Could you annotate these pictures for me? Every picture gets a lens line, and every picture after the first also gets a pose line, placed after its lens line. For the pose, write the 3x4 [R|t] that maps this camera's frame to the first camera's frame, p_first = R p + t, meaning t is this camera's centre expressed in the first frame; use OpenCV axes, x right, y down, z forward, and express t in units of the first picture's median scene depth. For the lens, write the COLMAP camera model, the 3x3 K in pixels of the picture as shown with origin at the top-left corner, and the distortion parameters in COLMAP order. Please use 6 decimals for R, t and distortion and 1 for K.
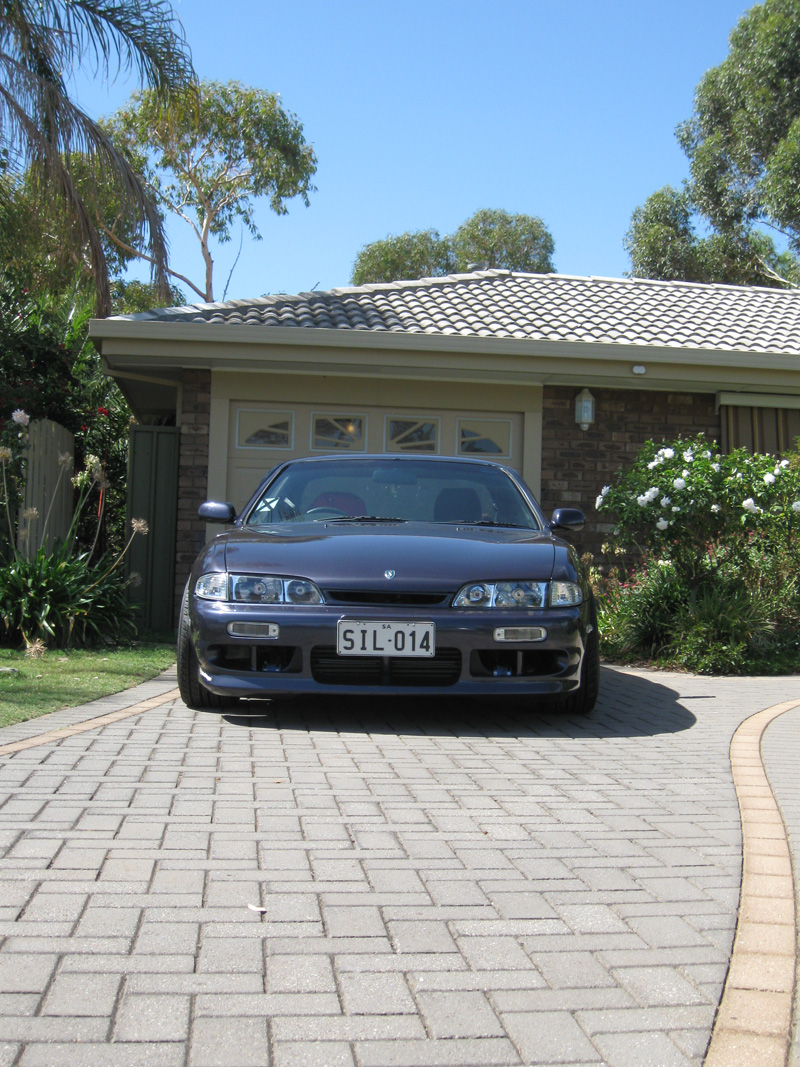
lens RADIAL K [[1461.9, 0, 398.7], [0, 1461.9, 533.0], [0, 0, 1]] dist [0.054731, 0.000000]
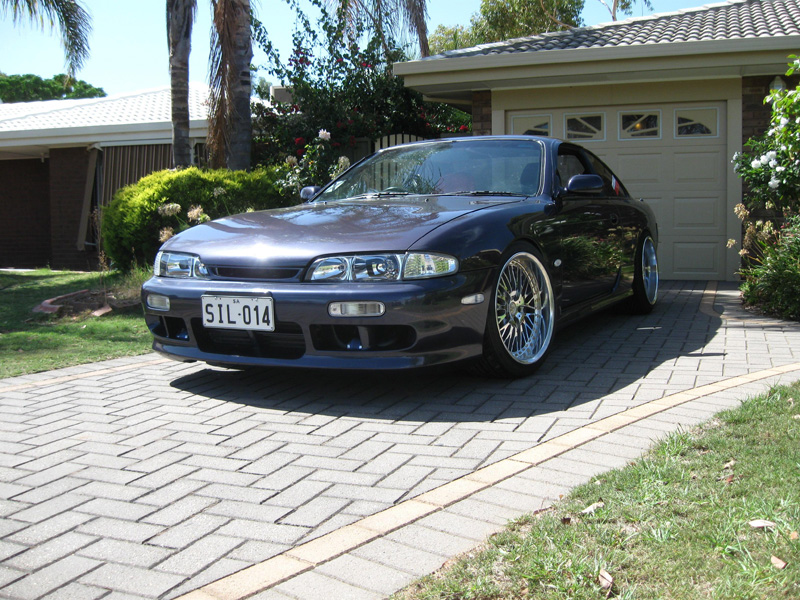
lens RADIAL K [[830.5, 0, 400.4], [0, 830.5, 299.5], [0, 0, 1]] dist [-0.090985, 0.000000]
pose [[0.888874, 0.004955, -0.458125, 0.358879], [0.046744, 0.993743, 0.101443, 0.009108], [0.455761, -0.111585, 0.883080, 0.533837]]
